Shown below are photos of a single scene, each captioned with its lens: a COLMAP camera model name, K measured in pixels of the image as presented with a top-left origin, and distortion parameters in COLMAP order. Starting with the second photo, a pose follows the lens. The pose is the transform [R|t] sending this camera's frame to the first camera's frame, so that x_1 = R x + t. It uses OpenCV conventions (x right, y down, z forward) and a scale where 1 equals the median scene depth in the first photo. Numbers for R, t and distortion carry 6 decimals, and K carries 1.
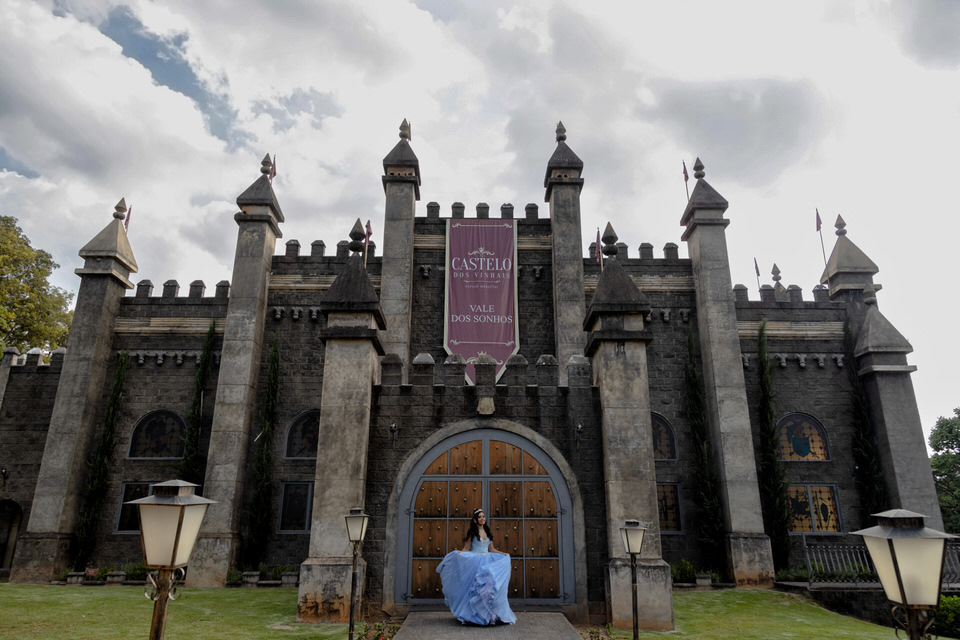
lens RADIAL K [[648.5, 0, 480.0], [0, 648.5, 320.0], [0, 0, 1]] dist [0.006442, -0.000077]
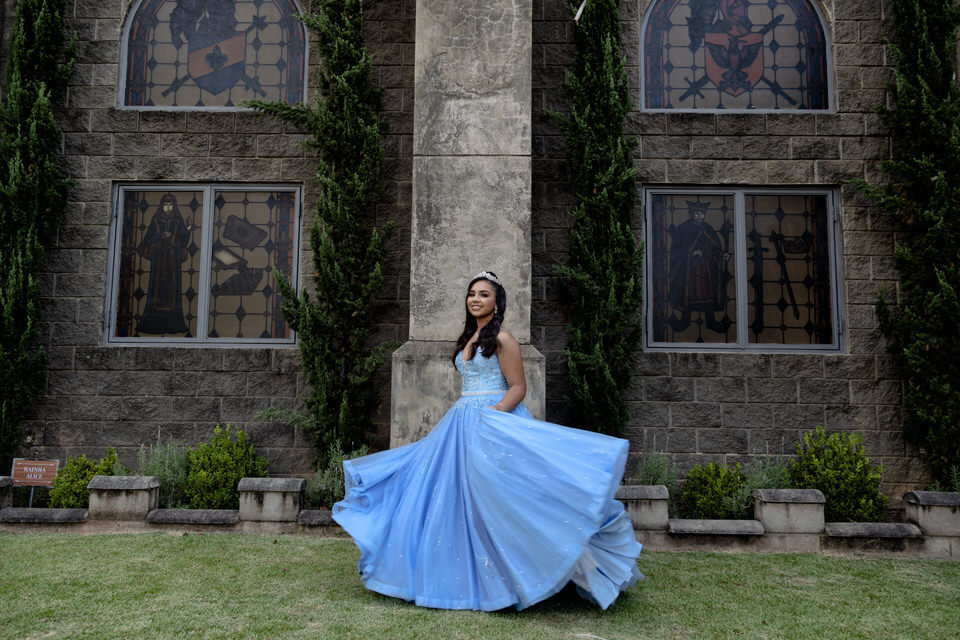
lens RADIAL K [[675.3, 0, 480.0], [0, 675.3, 320.0], [0, 0, 1]] dist [0.008879, 0.006122]
pose [[0.999515, 0.008222, -0.030041, -0.378964], [-0.001192, 0.973920, 0.226889, 0.244843], [0.031123, -0.226743, 0.973457, 0.701117]]
